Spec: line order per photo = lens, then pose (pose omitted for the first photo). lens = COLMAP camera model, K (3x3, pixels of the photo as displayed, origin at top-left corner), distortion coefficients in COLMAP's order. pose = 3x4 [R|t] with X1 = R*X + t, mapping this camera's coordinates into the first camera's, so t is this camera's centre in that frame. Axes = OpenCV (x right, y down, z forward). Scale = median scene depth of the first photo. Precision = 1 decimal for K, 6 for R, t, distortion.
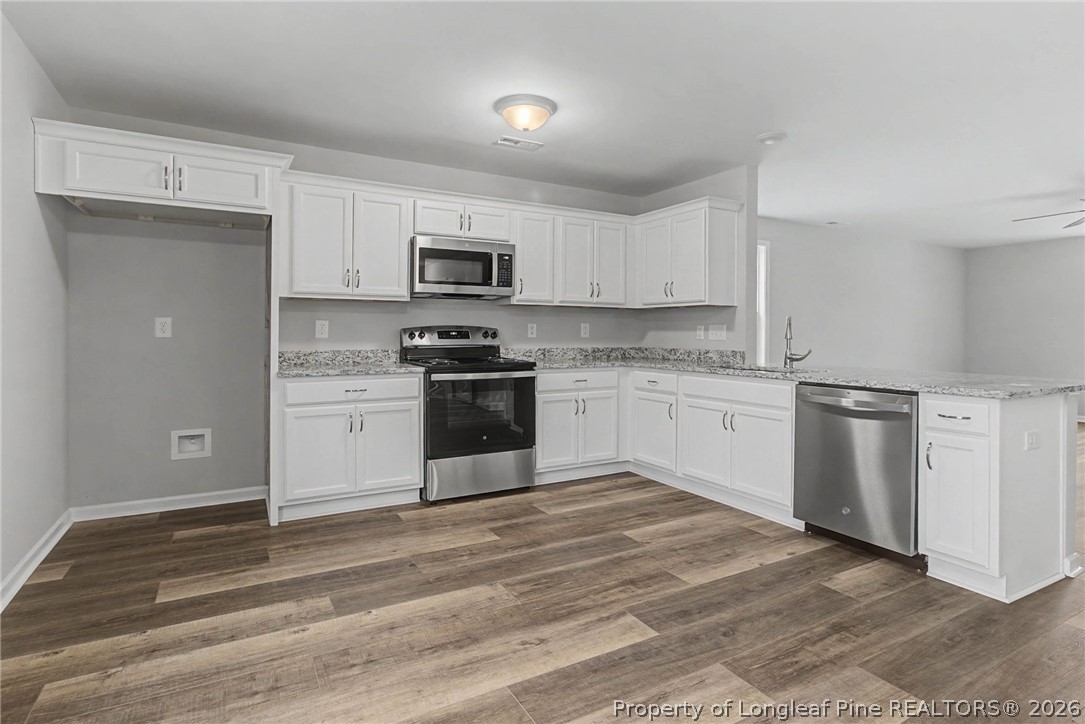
lens RADIAL K [[540.1, 0, 508.3], [0, 540.1, 322.6], [0, 0, 1]] dist [0.002761, 0.001785]
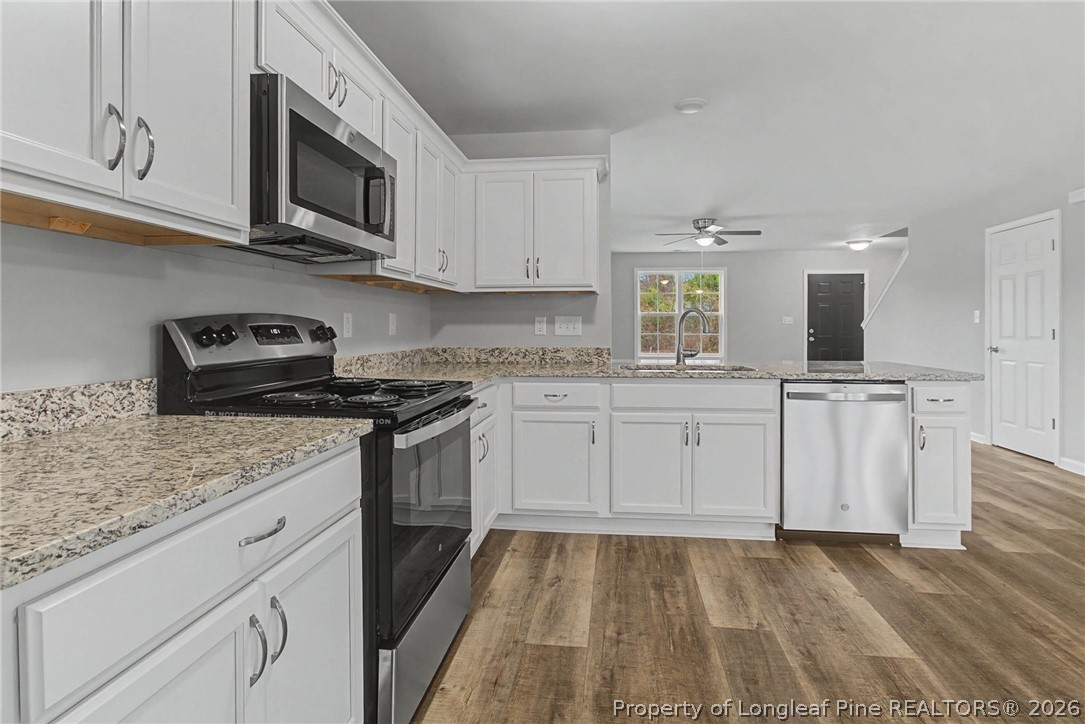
lens RADIAL K [[580.9, 0, 530.4], [0, 580.9, 321.6], [0, 0, 1]] dist [0.000651, 0.001788]
pose [[0.574000, 0.001383, 0.818854, -0.387214], [-0.011089, 0.999920, 0.006085, 0.007323], [-0.818780, -0.012573, 0.573970, 0.590325]]
